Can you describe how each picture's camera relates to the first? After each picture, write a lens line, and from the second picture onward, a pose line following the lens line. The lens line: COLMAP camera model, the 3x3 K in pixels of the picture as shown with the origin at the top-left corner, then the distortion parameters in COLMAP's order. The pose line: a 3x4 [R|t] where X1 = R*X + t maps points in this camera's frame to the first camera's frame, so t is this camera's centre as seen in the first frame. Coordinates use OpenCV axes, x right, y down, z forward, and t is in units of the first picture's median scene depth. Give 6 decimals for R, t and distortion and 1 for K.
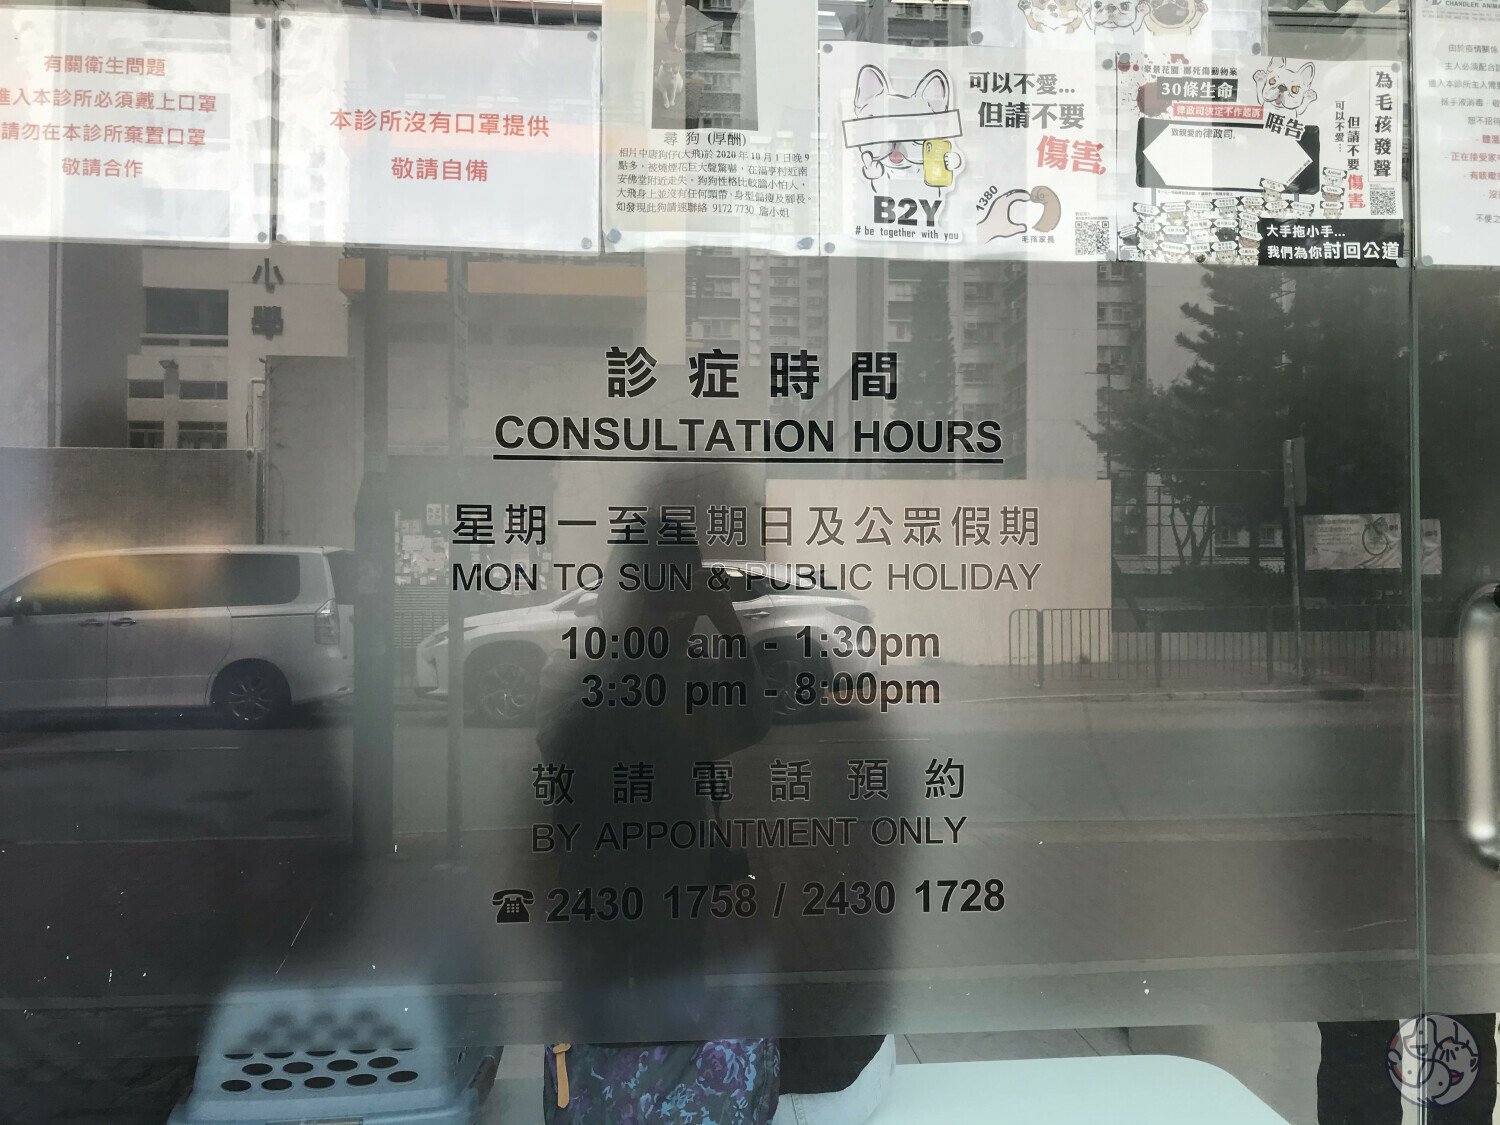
lens RADIAL K [[1255.9, 0, 750.0], [0, 1255.9, 562.5], [0, 0, 1]] dist [0.039524, -0.052053]
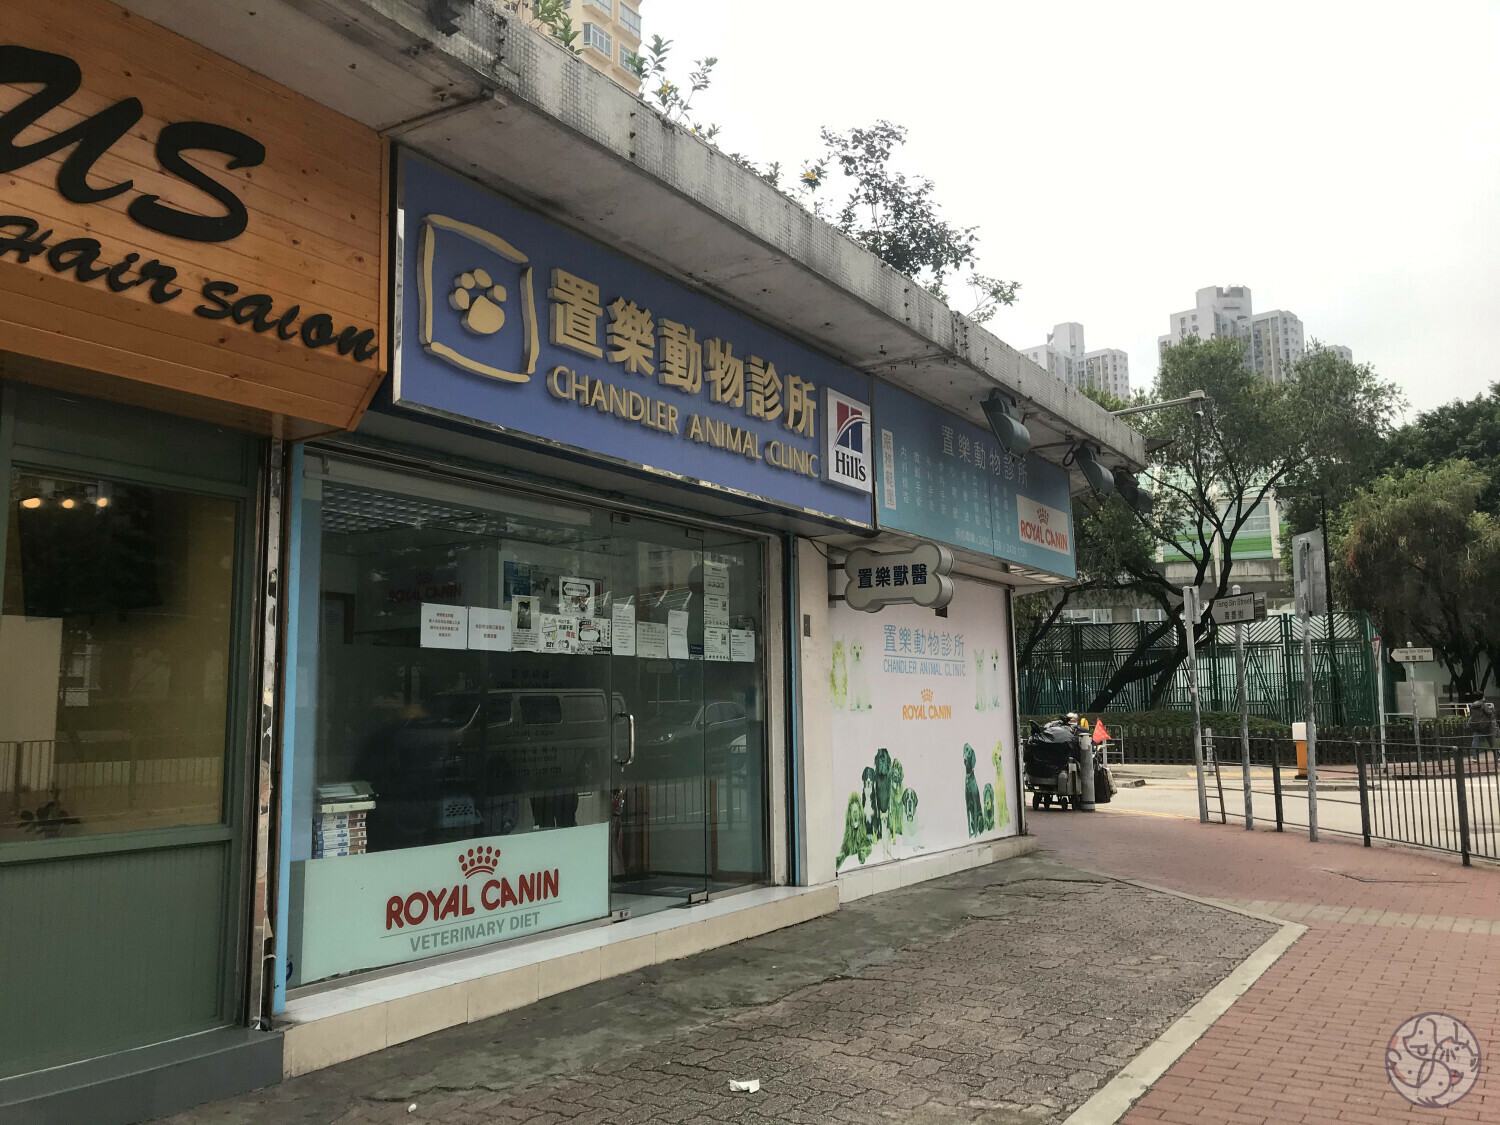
lens RADIAL K [[1235.9, 0, 769.7], [0, 1235.9, 561.1], [0, 0, 1]] dist [0.047524, -0.094486]
pose [[0.595907, 0.085763, 0.798461, -3.612605], [0.003154, 0.994023, -0.109122, -0.046036], [-0.803047, 0.067544, 0.592075, -2.963260]]
